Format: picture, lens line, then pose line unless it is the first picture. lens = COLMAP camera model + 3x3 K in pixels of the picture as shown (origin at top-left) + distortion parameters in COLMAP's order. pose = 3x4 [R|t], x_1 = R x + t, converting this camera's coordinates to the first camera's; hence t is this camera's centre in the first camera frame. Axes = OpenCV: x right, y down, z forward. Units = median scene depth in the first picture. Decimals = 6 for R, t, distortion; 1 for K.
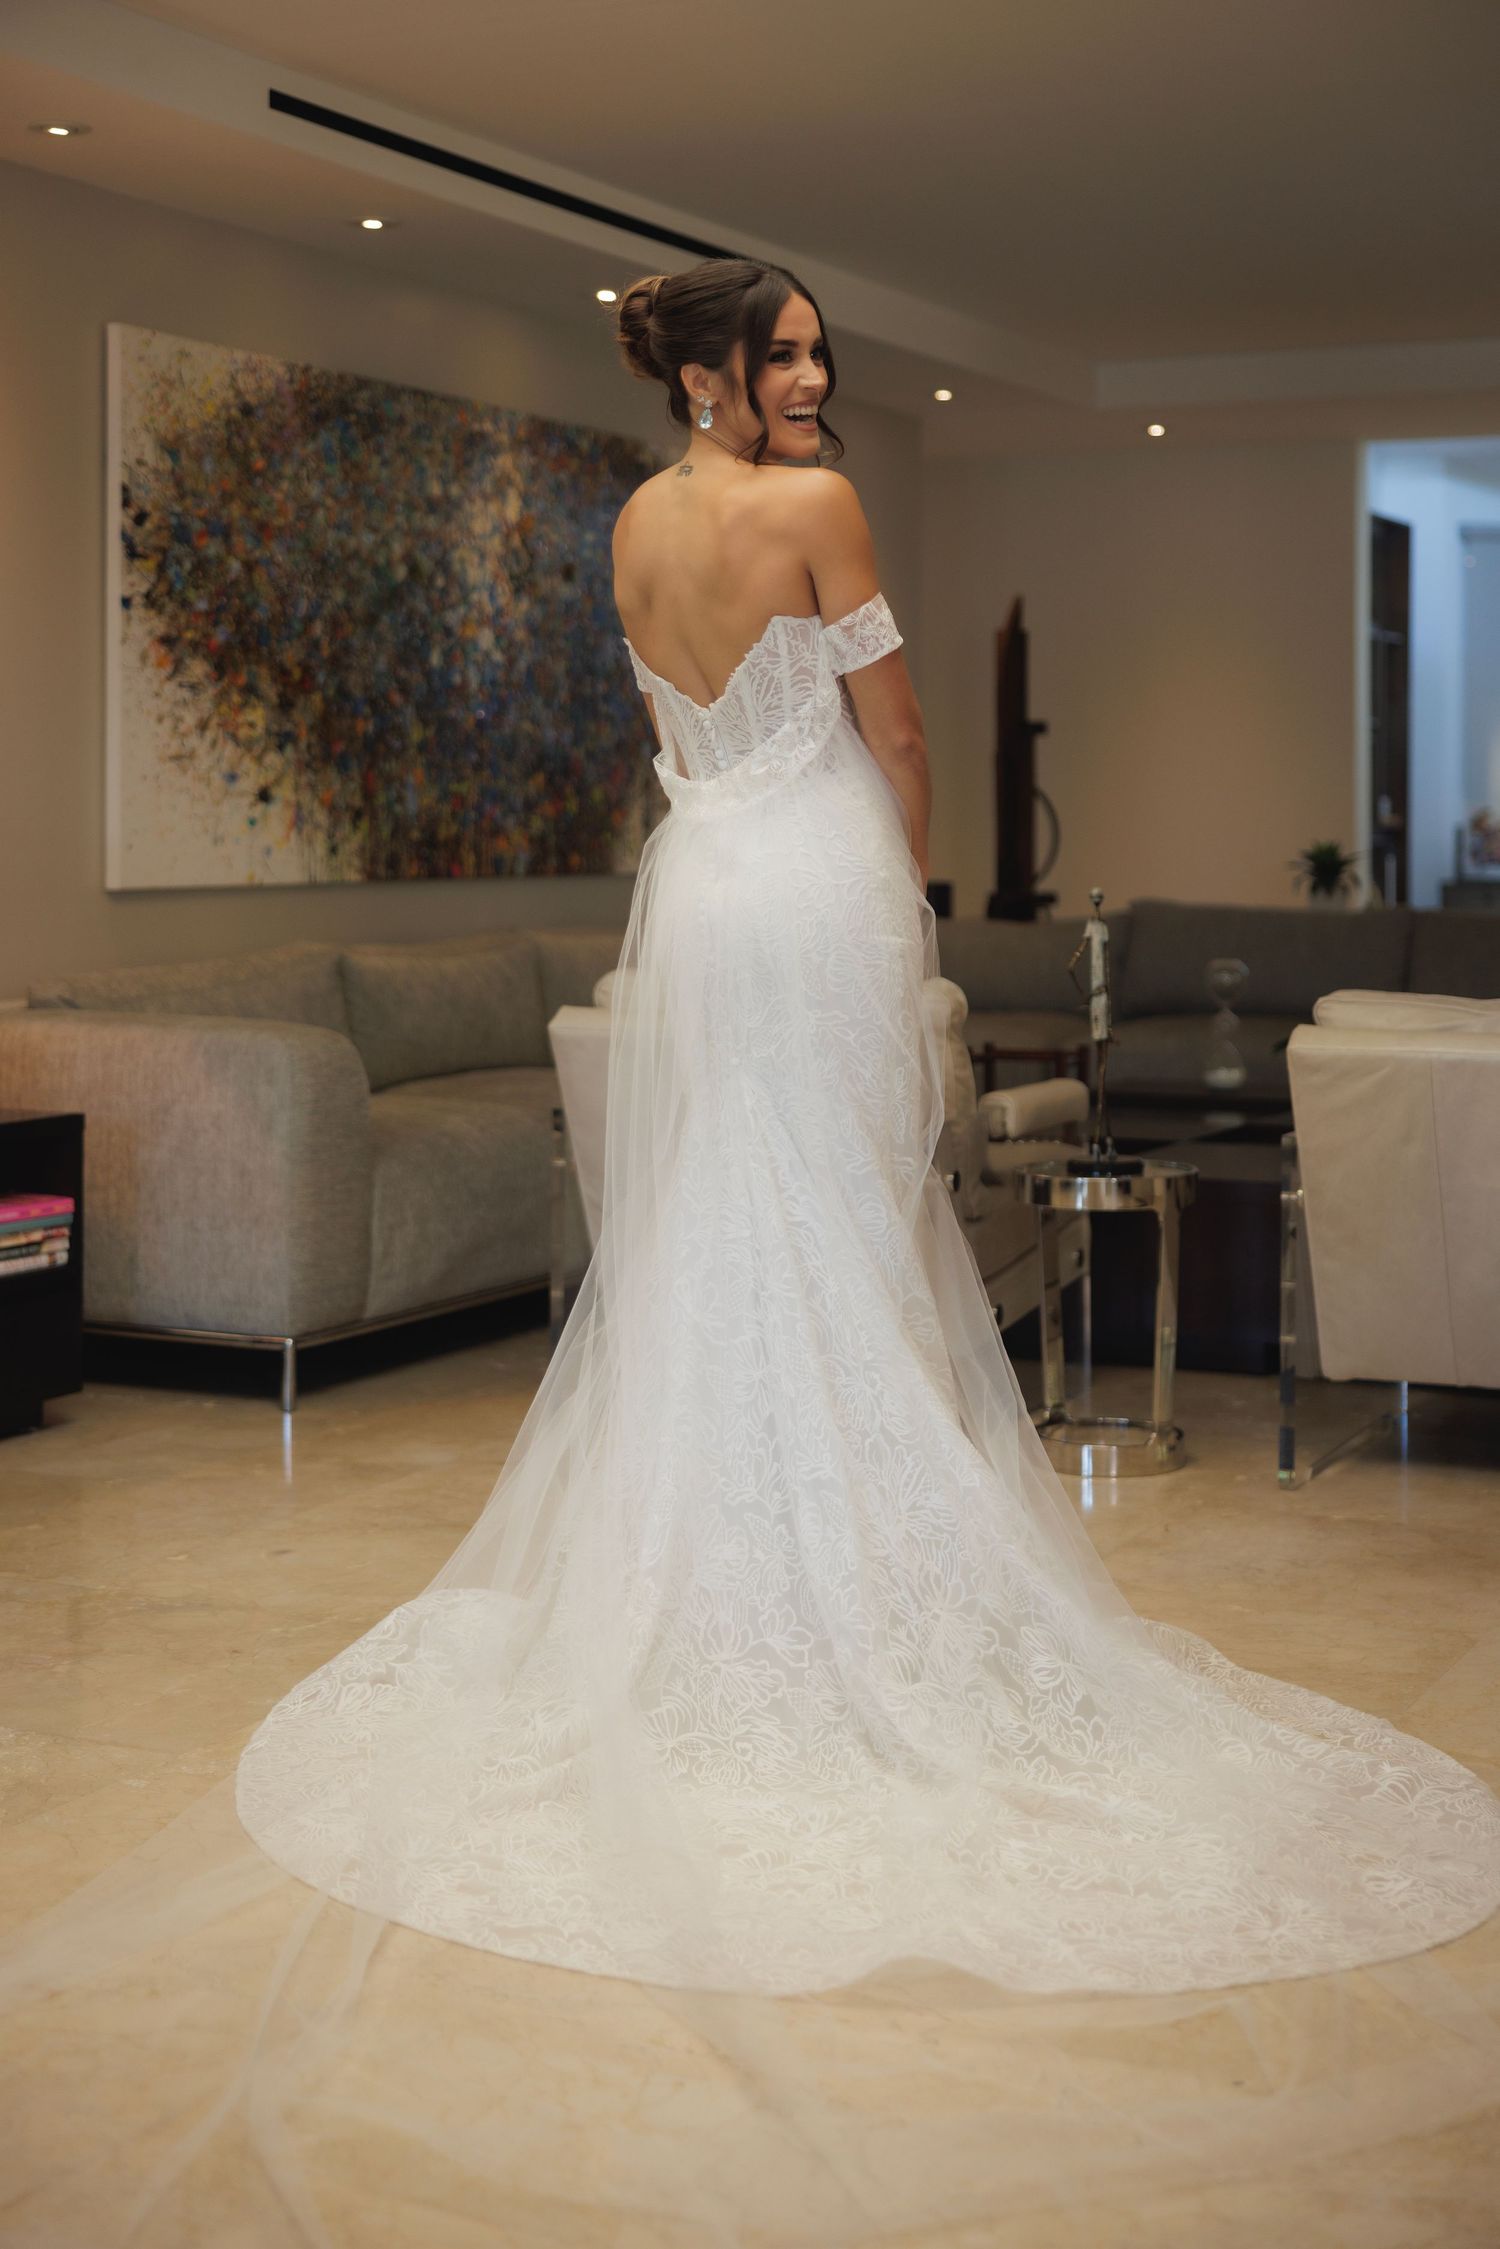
lens RADIAL K [[3241.5, 0, 755.2], [0, 3241.5, 843.2], [0, 0, 1]] dist [0.008415, 0.003495]
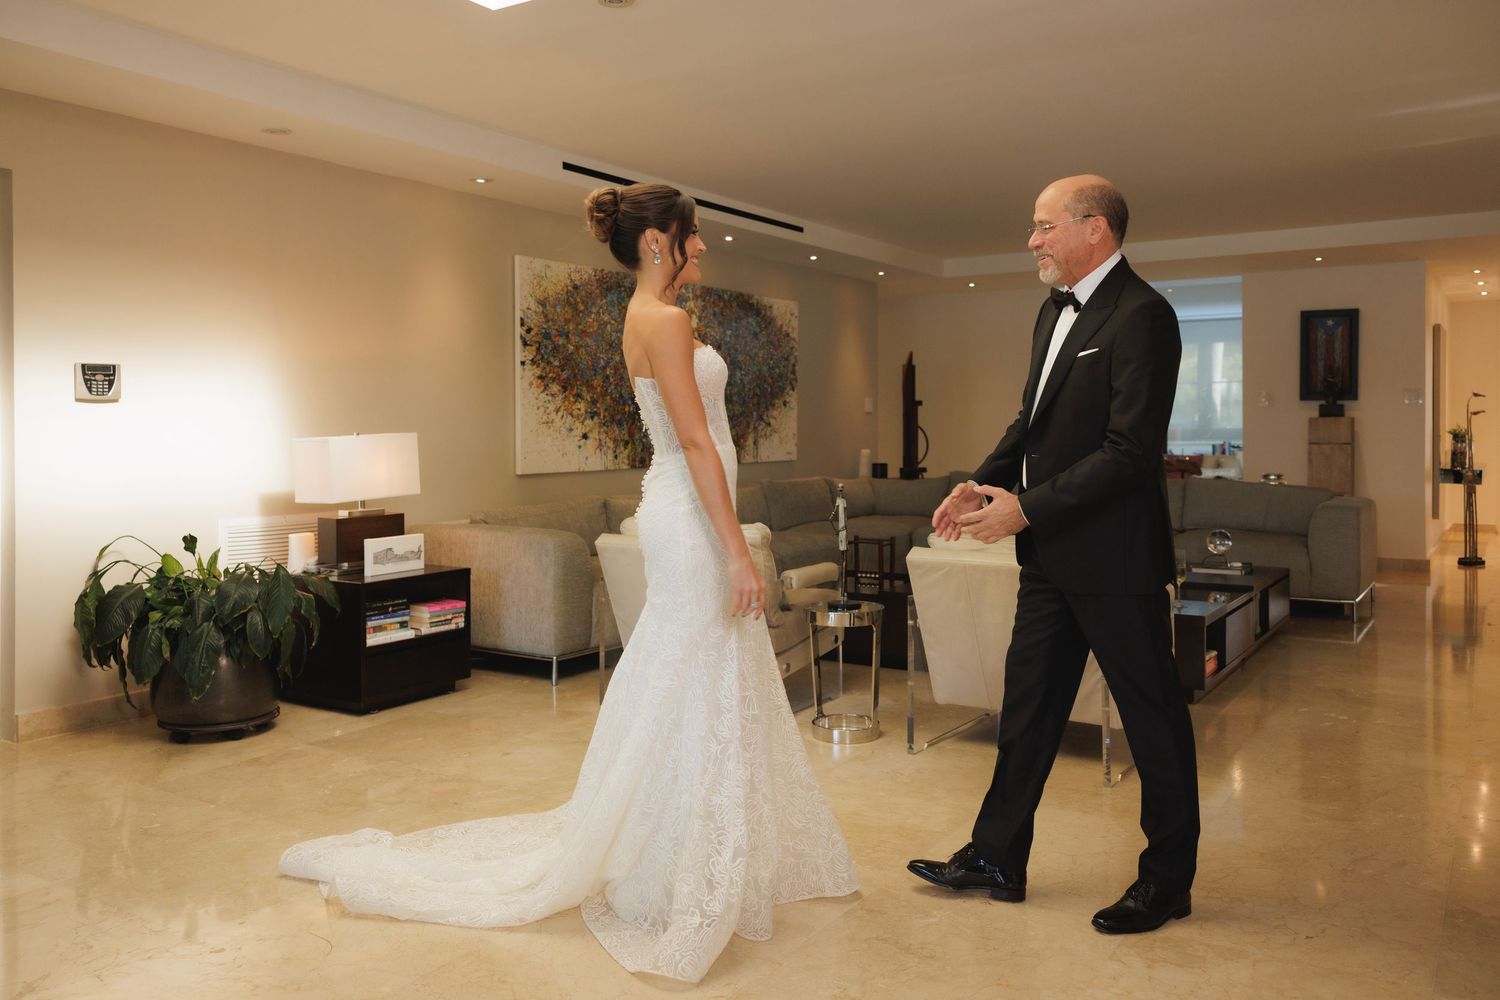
lens RADIAL K [[1172.8, 0, 758.8], [0, 1172.8, 446.6], [0, 0, 1]] dist [0.003812, 0.000402]
pose [[0.992724, -0.005261, -0.120295, 0.101731], [0.006457, 0.999933, 0.009555, -0.015086], [0.120237, -0.010263, 0.992692, 0.092030]]
